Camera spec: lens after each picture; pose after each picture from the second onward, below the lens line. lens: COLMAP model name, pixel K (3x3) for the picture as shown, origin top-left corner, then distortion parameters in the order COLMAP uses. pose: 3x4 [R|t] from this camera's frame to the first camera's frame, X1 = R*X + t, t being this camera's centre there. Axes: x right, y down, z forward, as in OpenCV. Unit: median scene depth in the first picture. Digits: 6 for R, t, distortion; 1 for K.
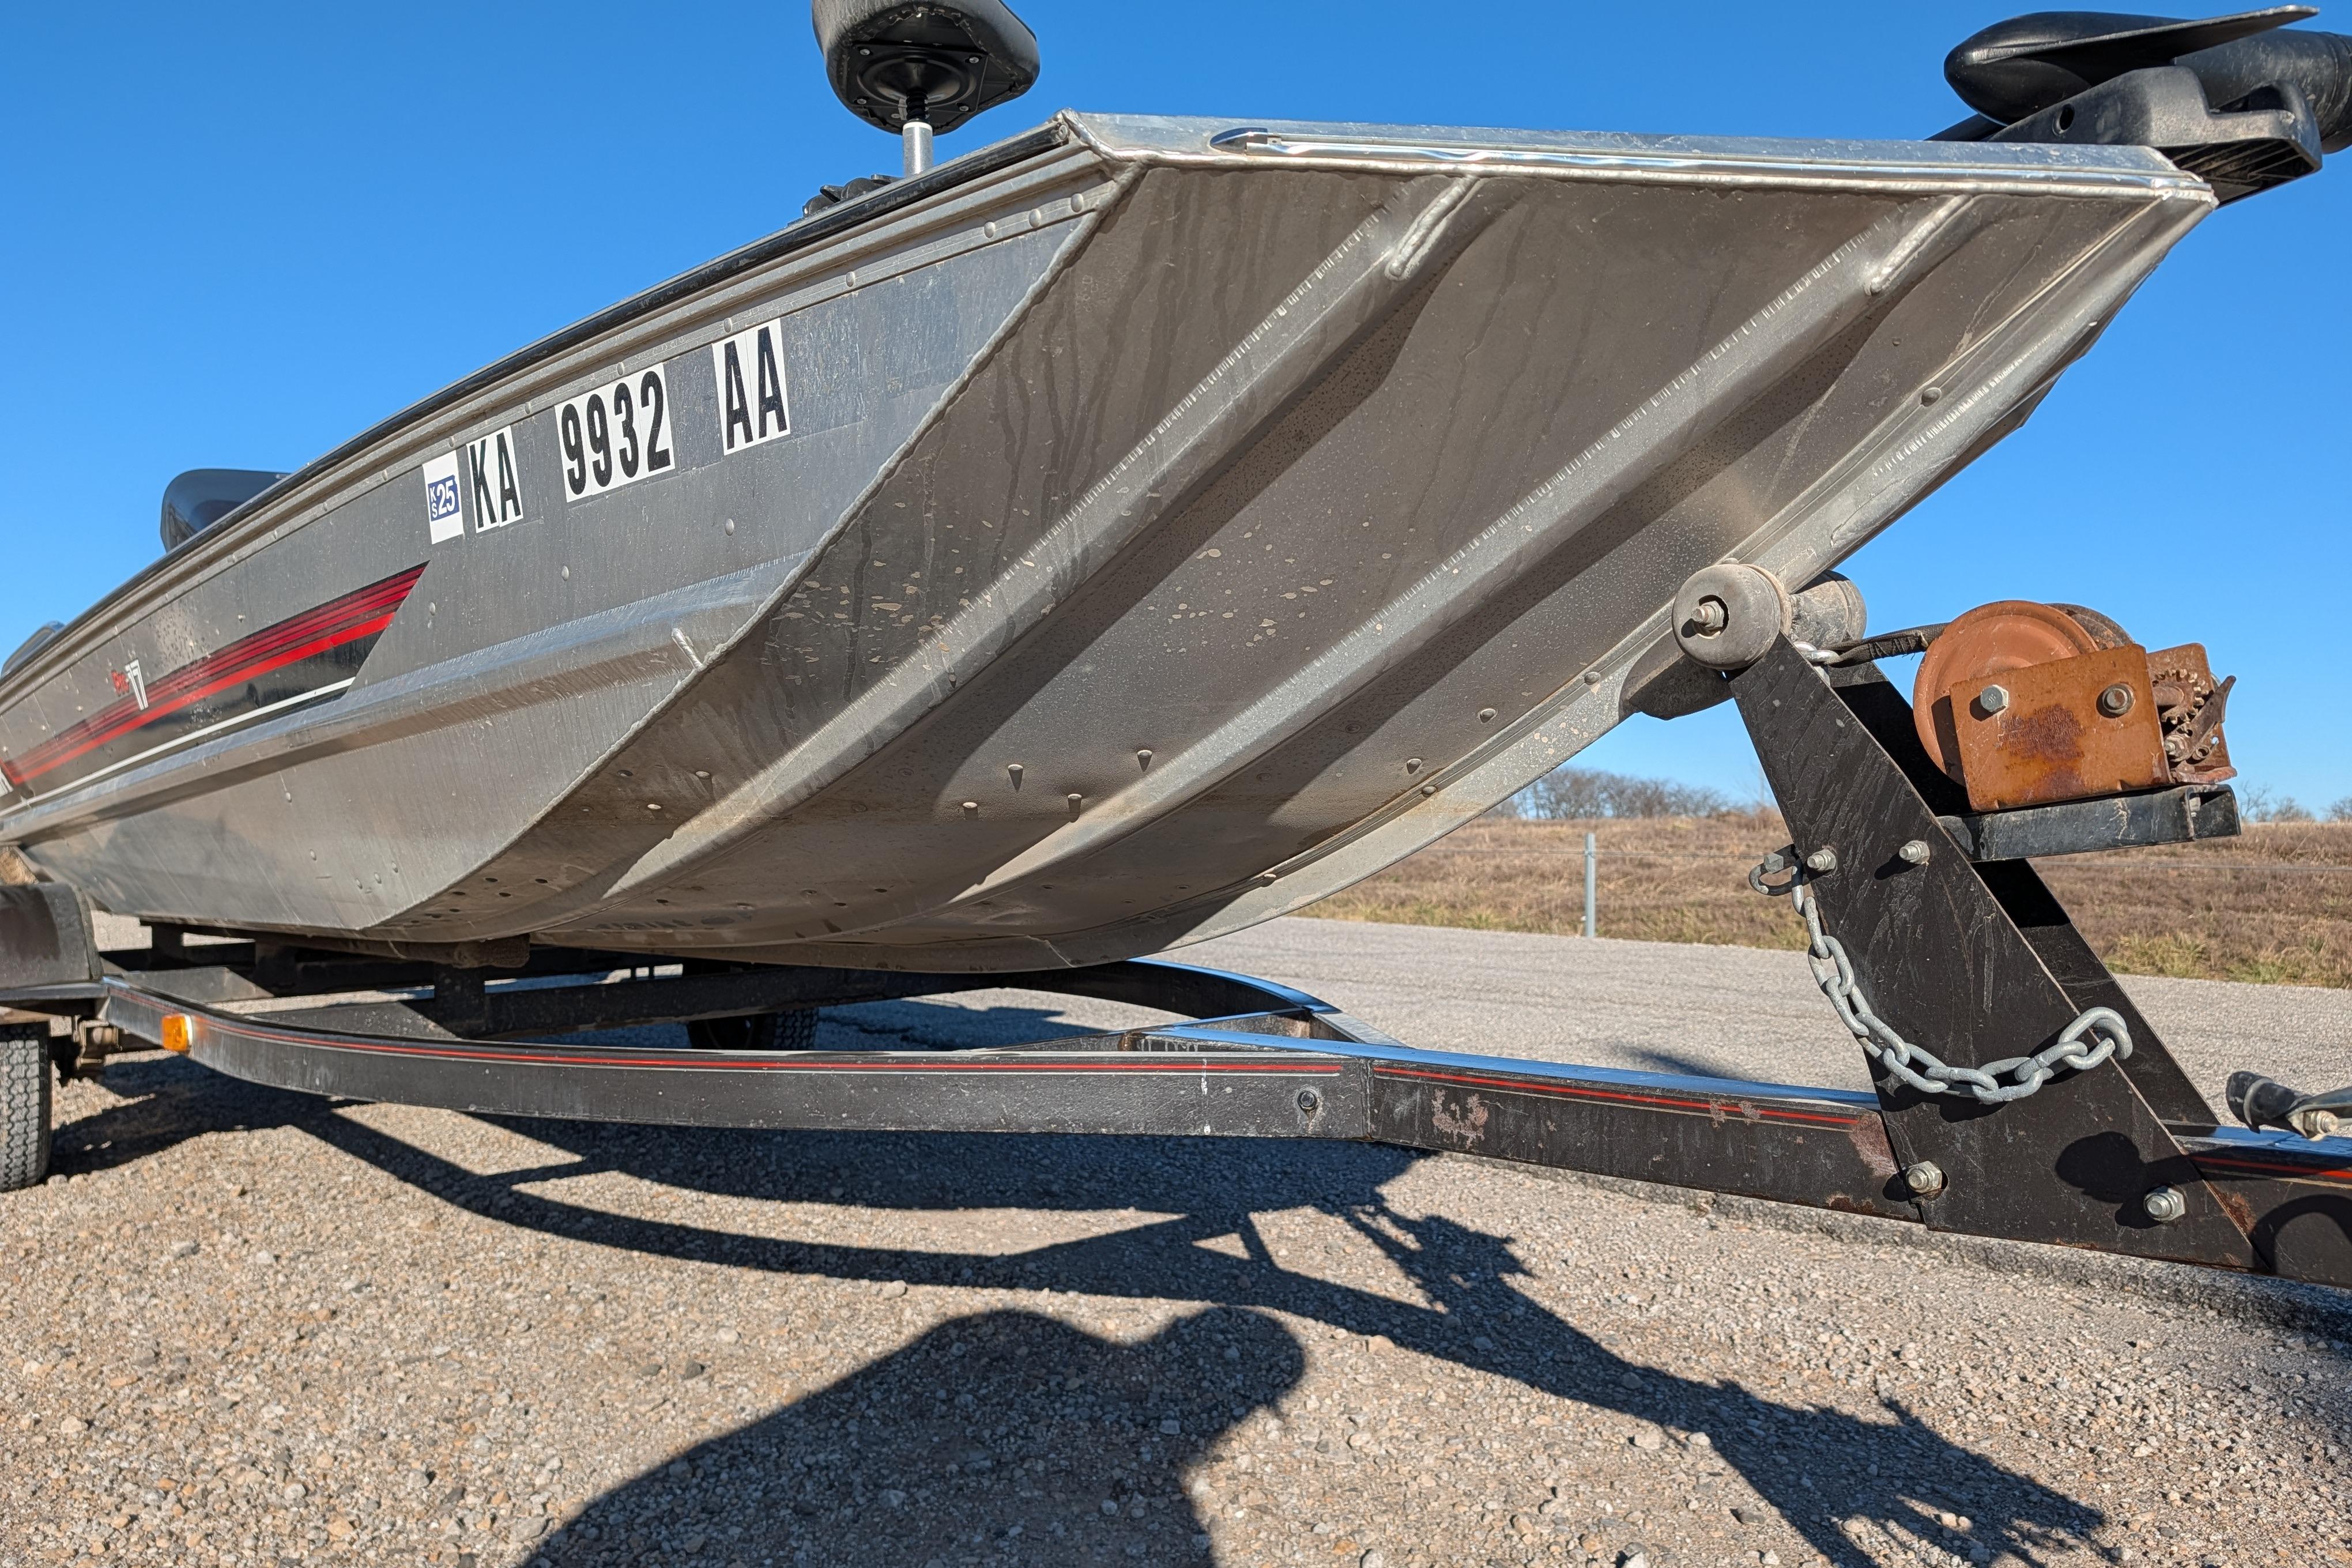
lens RADIAL K [[1718.6, 0, 1176.0], [0, 1718.6, 784.0], [0, 0, 1]] dist [0.019592, -0.000737]
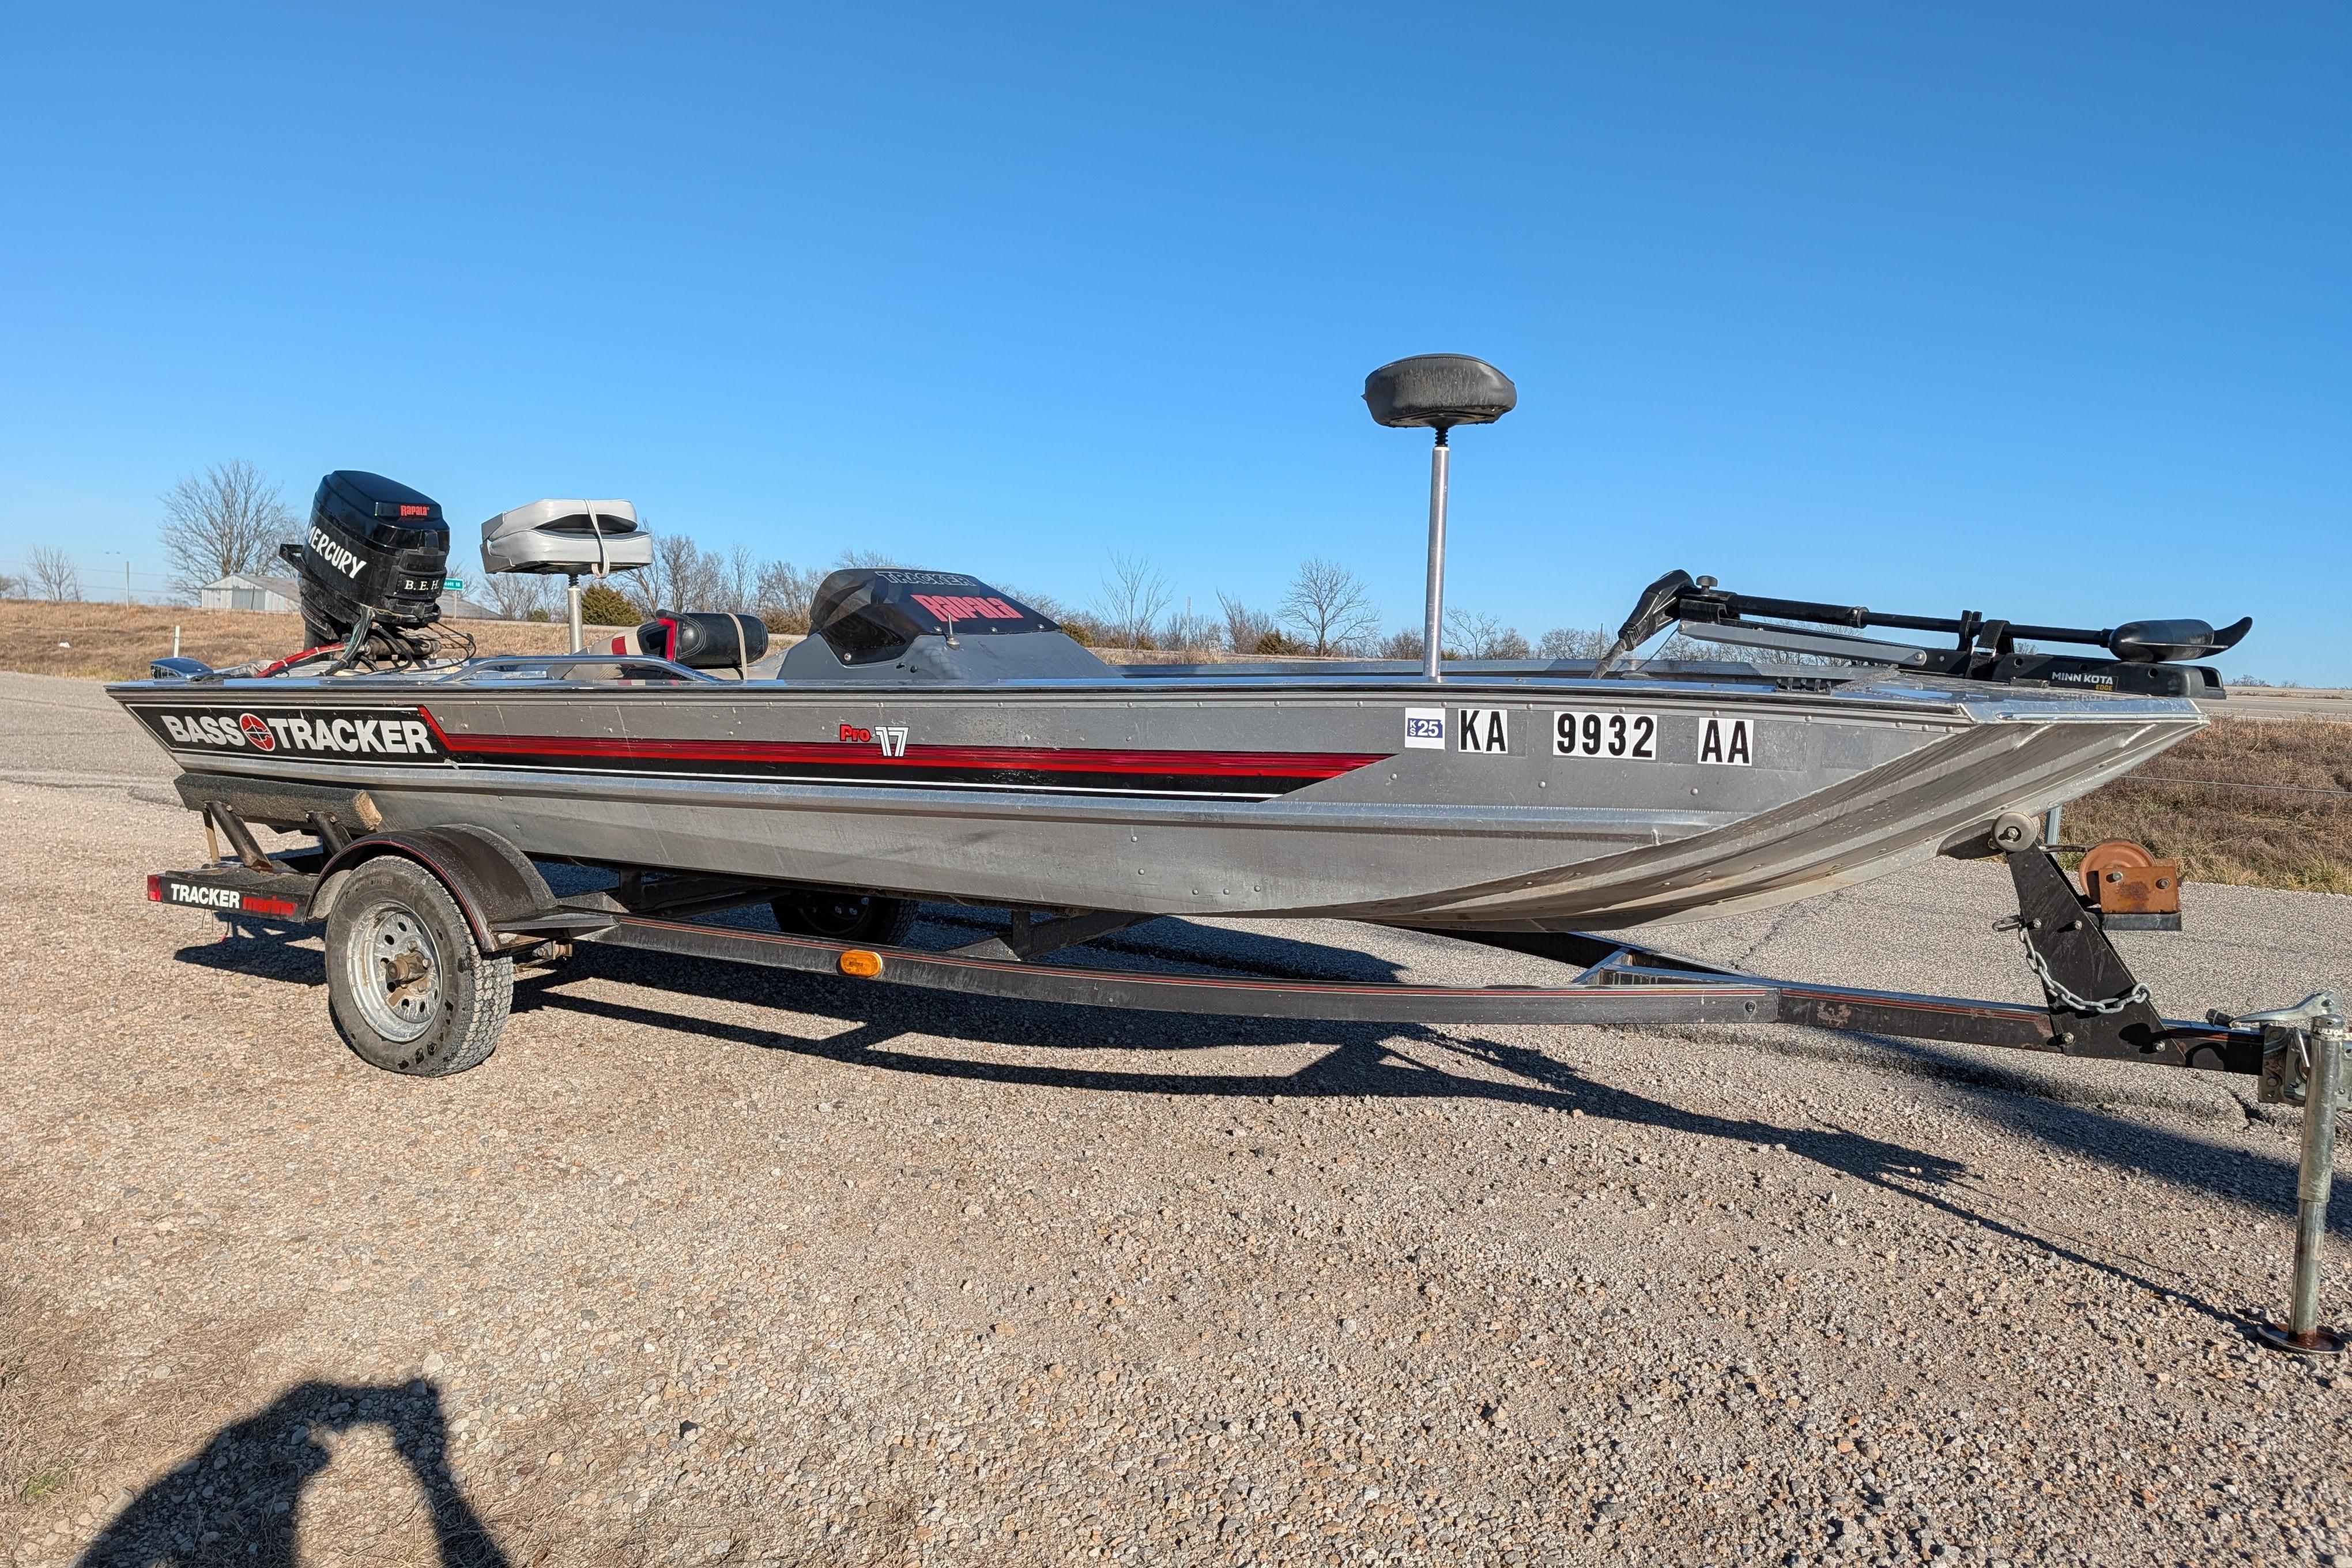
lens RADIAL K [[1696.1, 0, 1175.7], [0, 1696.1, 800.2], [0, 0, 1]] dist [0.015677, -0.000433]
pose [[0.929617, 0.004627, 0.368498, -1.677239], [-0.051192, 0.991848, 0.116688, -0.351389], [-0.364954, -0.127339, 0.922276, -0.851097]]
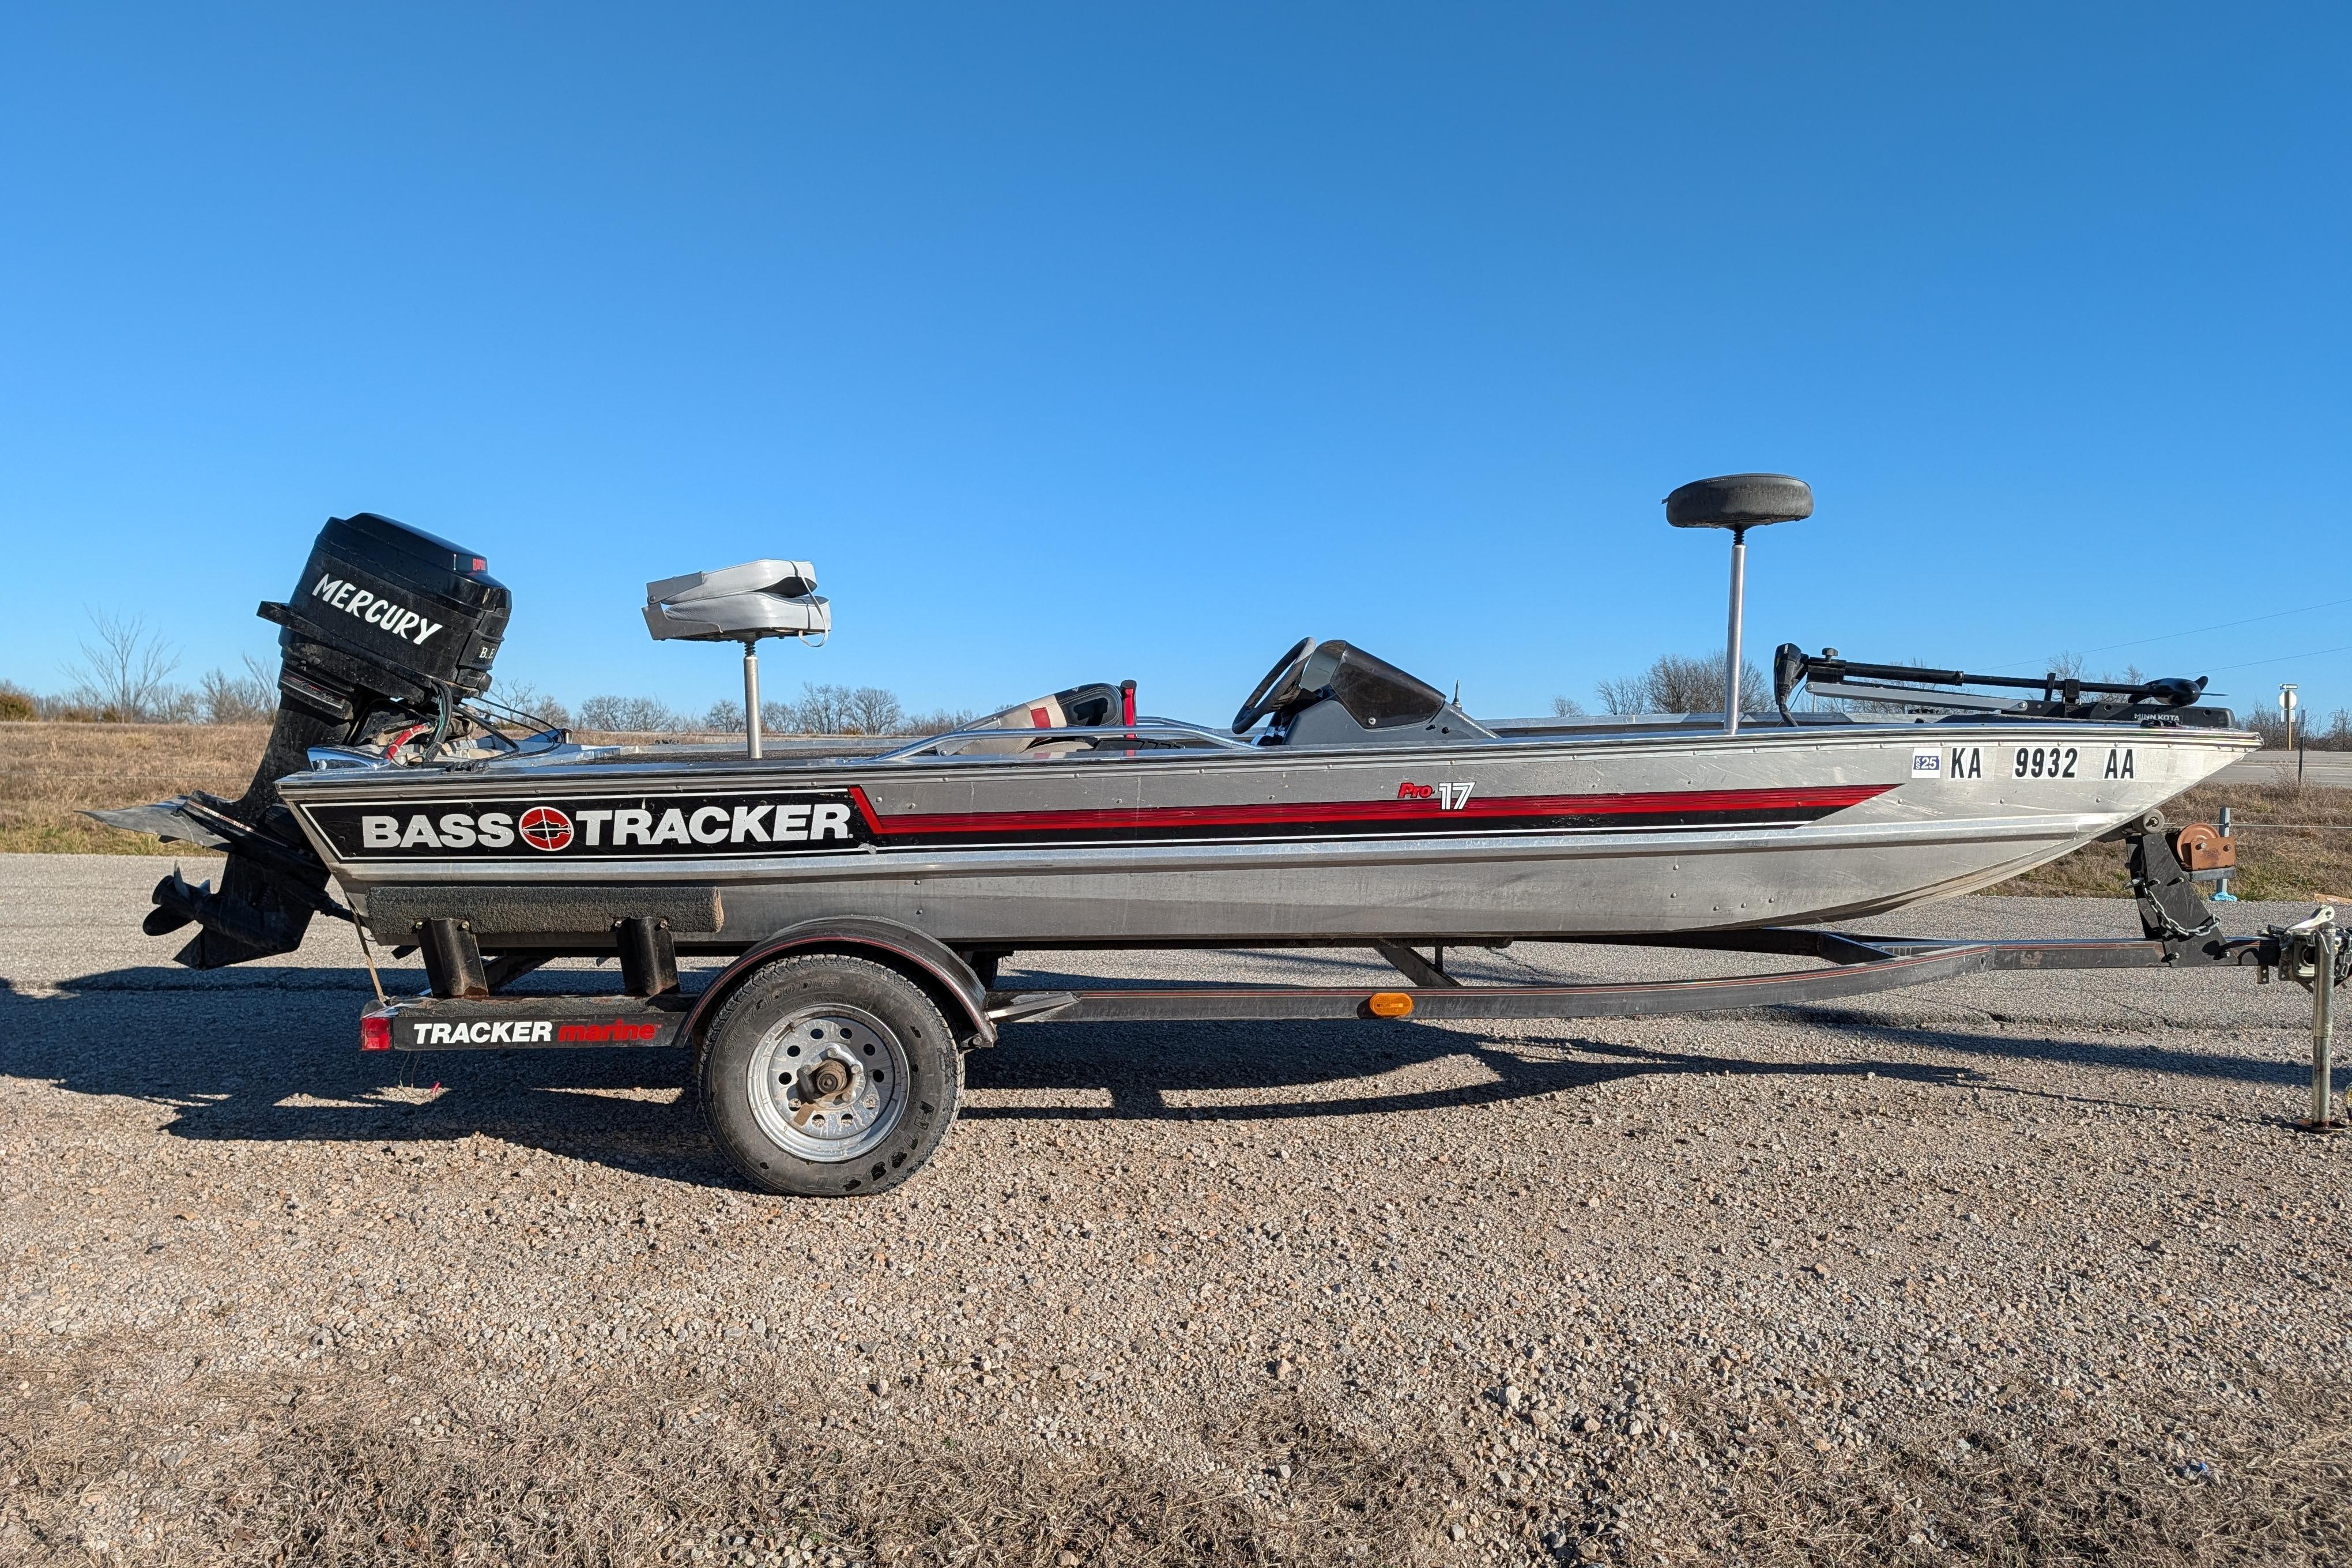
lens RADIAL K [[1707.4, 0, 1157.0], [0, 1707.4, 787.4], [0, 0, 1]] dist [0.011916, -0.000796]
pose [[0.594509, -0.011814, 0.804002, -3.811243], [-0.040600, 0.998176, 0.044689, -0.233707], [-0.803063, -0.059211, 0.592945, 0.459281]]
